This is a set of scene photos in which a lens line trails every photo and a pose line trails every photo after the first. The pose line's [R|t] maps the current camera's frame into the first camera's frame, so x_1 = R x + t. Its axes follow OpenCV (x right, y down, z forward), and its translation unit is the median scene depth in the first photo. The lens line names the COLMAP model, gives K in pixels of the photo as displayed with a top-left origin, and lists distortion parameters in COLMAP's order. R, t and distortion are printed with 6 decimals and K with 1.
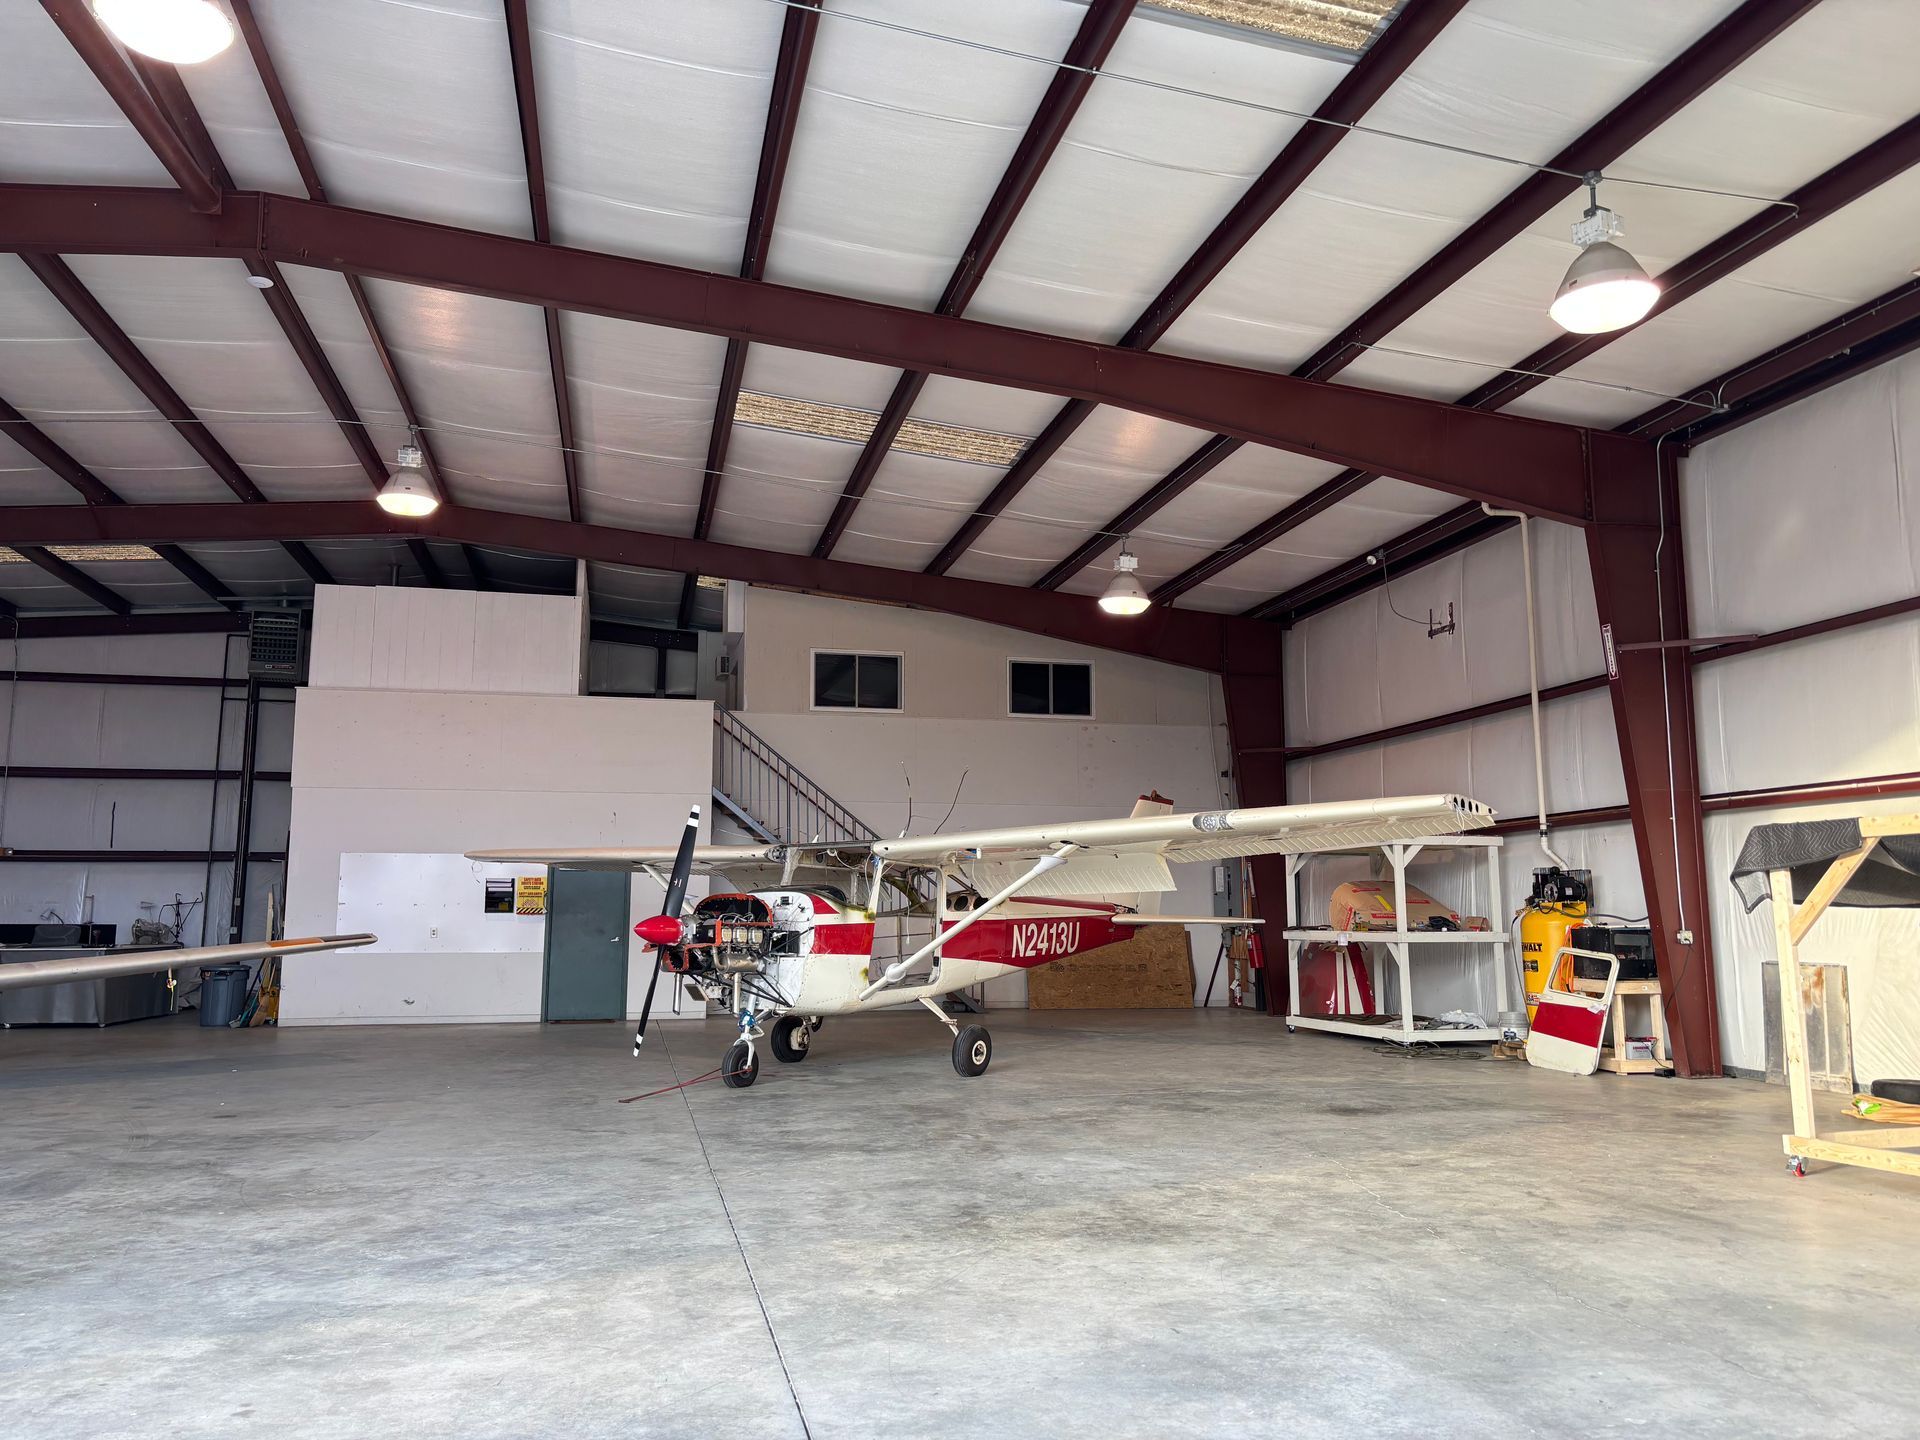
lens RADIAL K [[1461.4, 0, 939.2], [0, 1461.4, 735.6], [0, 0, 1]] dist [0.035046, -0.025476]
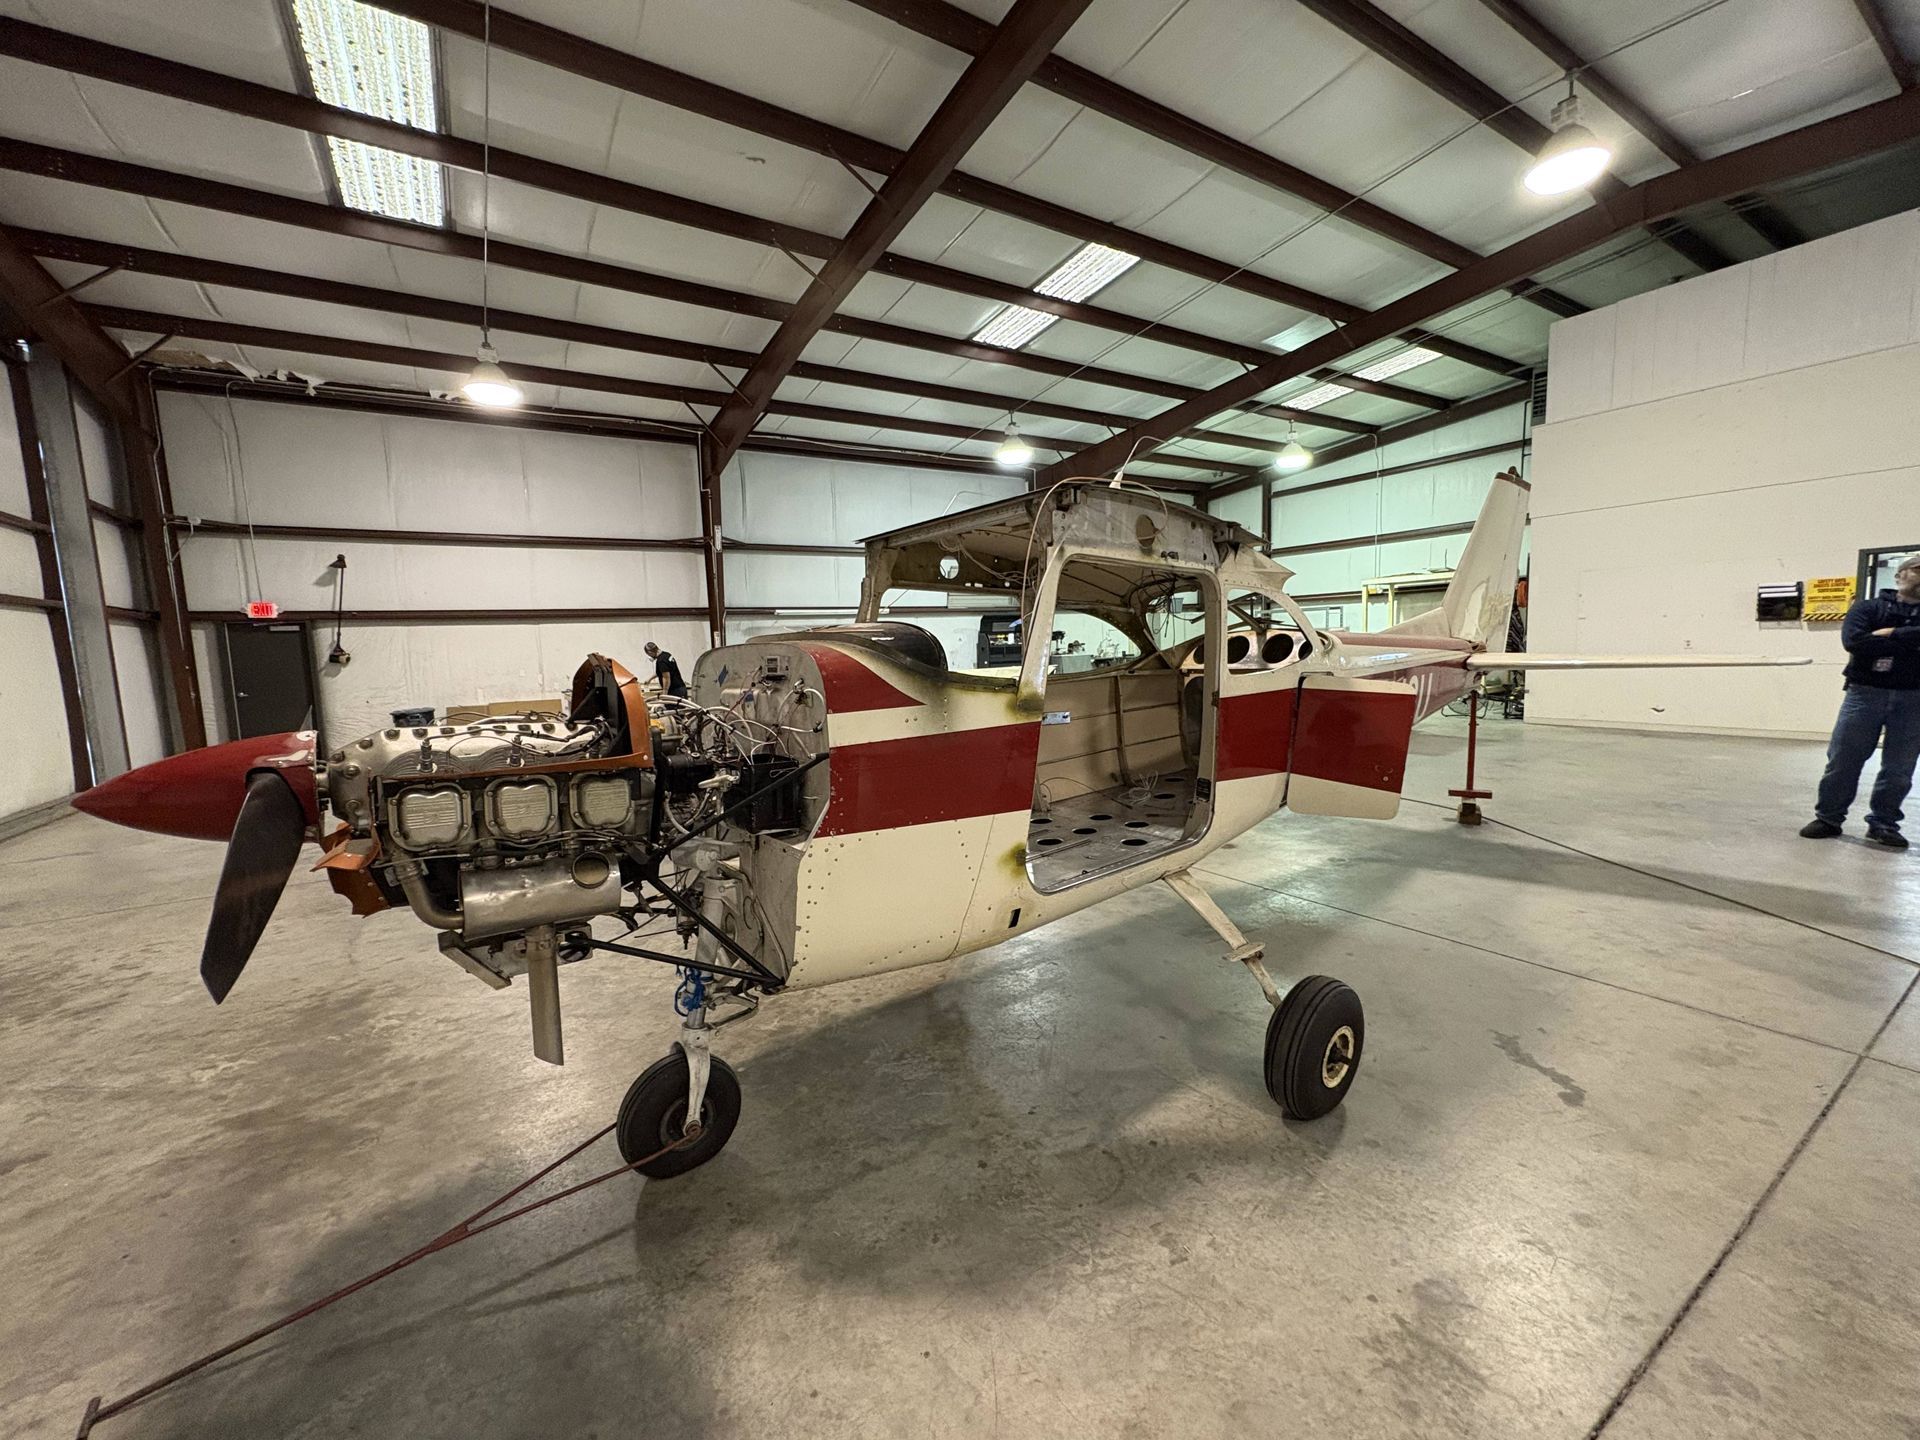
lens RADIAL K [[747.1, 0, 960.1], [0, 747.1, 729.9], [0, 0, 1]] dist [0.000776, 0.000013]
pose [[0.971412, -0.004528, -0.237357, -0.015380], [0.058591, 0.973462, 0.221222, 0.066040], [0.230056, -0.228804, 0.945898, 0.610974]]
